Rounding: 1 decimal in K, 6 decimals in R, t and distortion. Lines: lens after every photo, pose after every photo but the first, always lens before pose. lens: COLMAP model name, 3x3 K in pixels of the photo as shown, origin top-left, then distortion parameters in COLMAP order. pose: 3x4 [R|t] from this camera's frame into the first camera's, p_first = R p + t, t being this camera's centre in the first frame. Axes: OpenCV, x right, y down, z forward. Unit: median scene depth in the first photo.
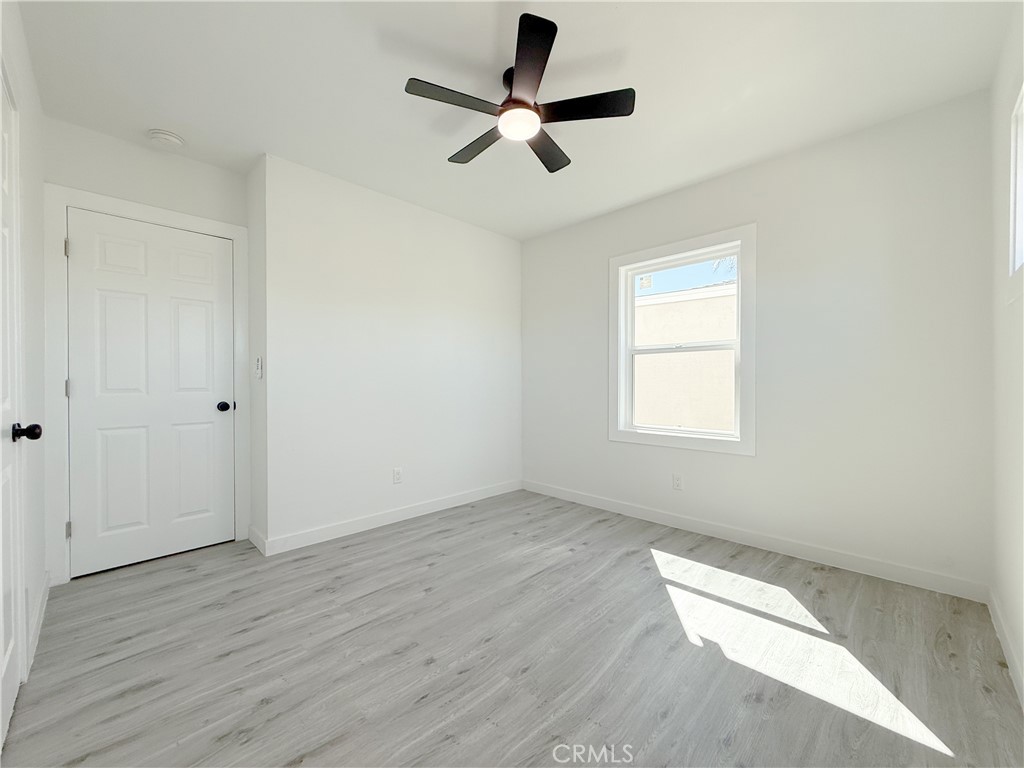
lens RADIAL K [[410.5, 0, 514.0], [0, 410.5, 387.8], [0, 0, 1]] dist [-0.000749, 0.001109]
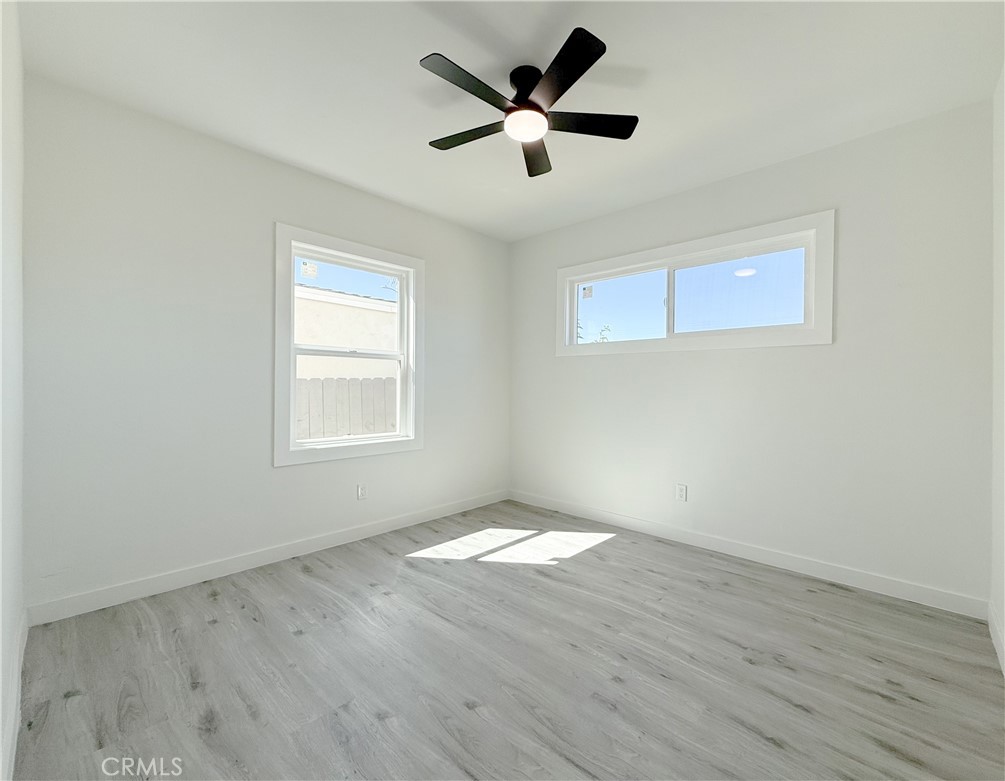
lens RADIAL K [[433.9, 0, 517.5], [0, 433.9, 394.0], [0, 0, 1]] dist [-0.001158, 0.000140]
pose [[-0.033576, -0.015441, 0.999317, -0.903640], [0.005019, 0.999865, 0.015618, -0.023921], [-0.999424, 0.005540, -0.033494, 0.939528]]
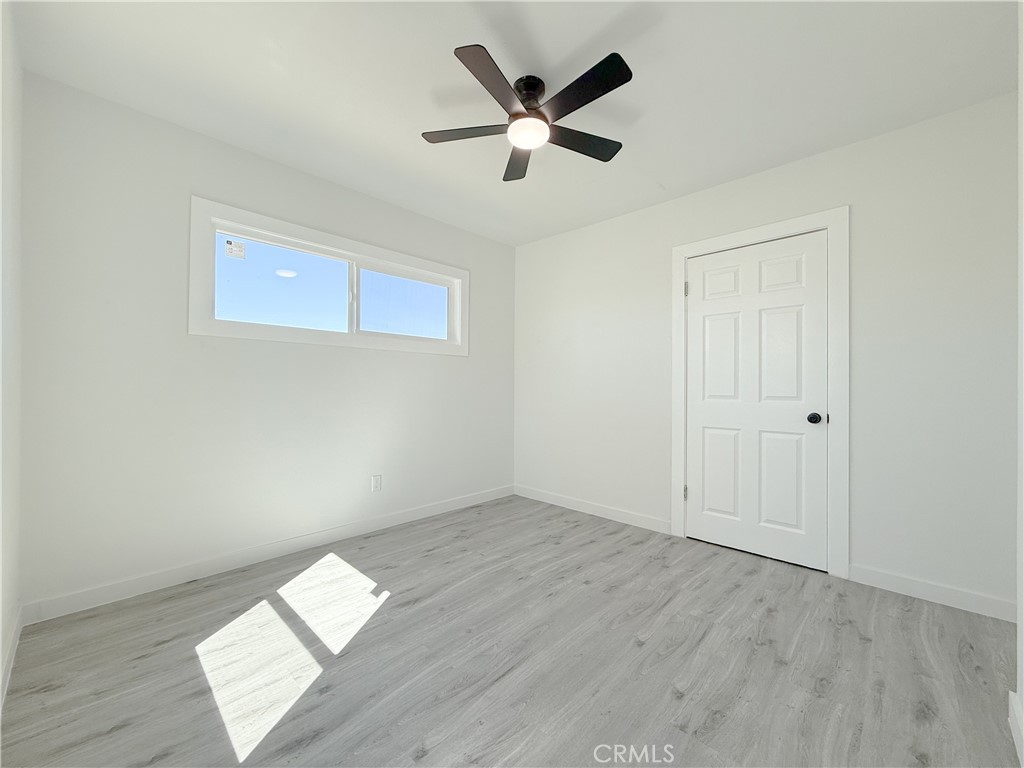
lens RADIAL K [[410.5, 0, 519.6], [0, 410.5, 384.9], [0, 0, 1]] dist [-0.000749, 0.001109]
pose [[-0.999611, -0.002998, -0.027732, 0.054207], [-0.003262, 0.999950, 0.009449, -0.029777], [0.027702, 0.009535, -0.999571, 1.796308]]
